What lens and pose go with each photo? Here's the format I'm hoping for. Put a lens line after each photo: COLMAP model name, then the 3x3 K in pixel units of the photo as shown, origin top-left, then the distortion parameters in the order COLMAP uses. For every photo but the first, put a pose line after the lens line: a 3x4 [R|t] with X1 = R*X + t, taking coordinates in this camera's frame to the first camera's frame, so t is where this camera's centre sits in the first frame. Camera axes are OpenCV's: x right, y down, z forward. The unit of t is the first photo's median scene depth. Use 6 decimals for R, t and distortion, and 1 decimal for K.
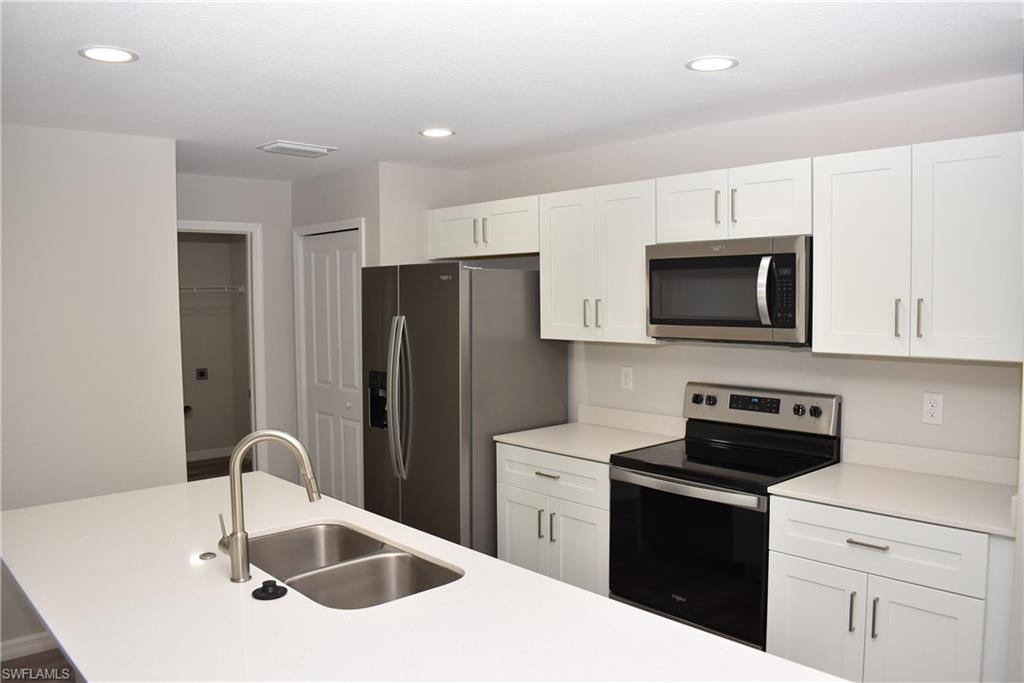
lens RADIAL K [[791.1, 0, 512.4], [0, 791.1, 340.7], [0, 0, 1]] dist [-0.089111, 0.006712]
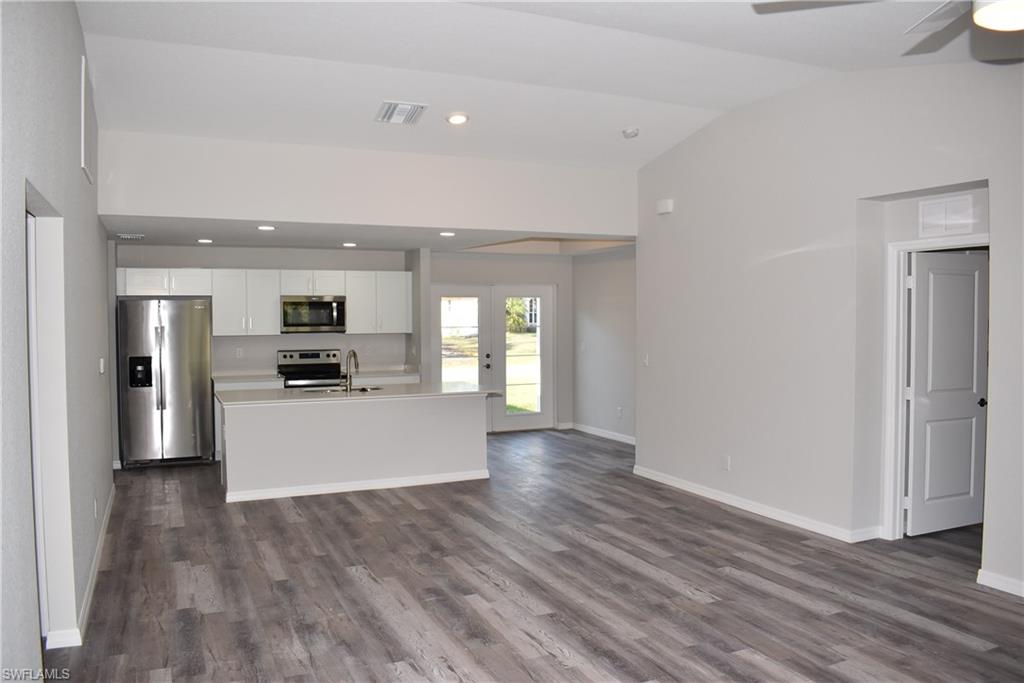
lens RADIAL K [[791.1, 0, 508.3], [0, 791.1, 341.9], [0, 0, 1]] dist [-0.089111, 0.006712]
pose [[0.306344, -0.026552, 0.951551, -2.157426], [0.056850, 0.998337, 0.009555, 0.048087], [-0.950222, 0.051168, 0.307344, -0.508486]]
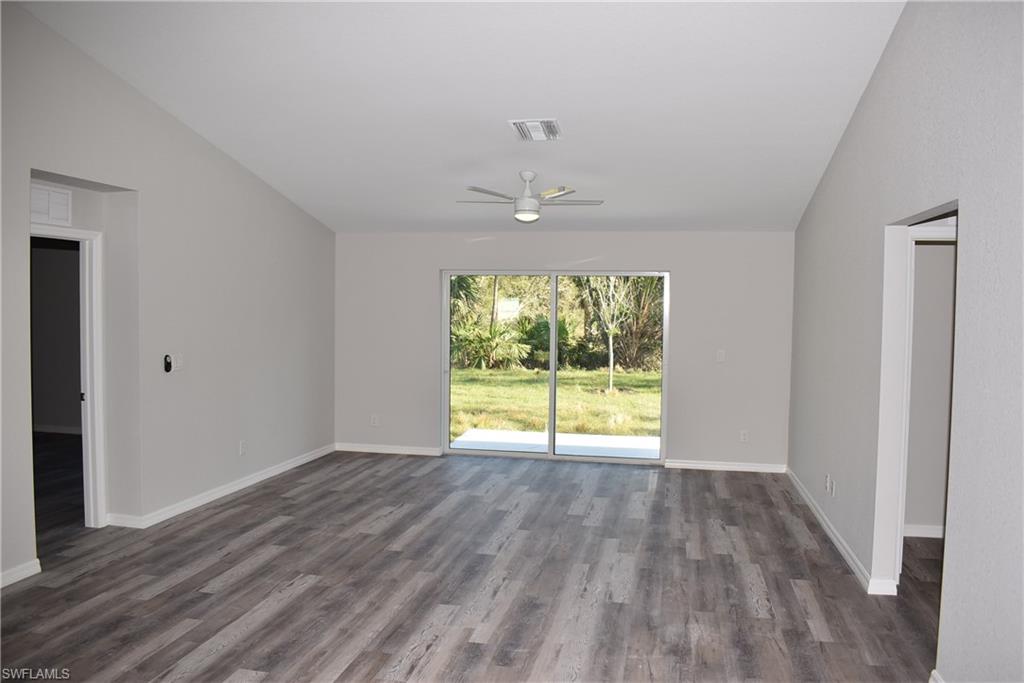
lens RADIAL K [[791.1, 0, 513.2], [0, 791.1, 342.8], [0, 0, 1]] dist [-0.089111, 0.006712]
pose [[-0.804636, 0.026167, -0.593192, -0.288451], [-0.039823, 0.994401, 0.097883, -0.049381], [0.592432, 0.102383, -0.799088, 0.879017]]
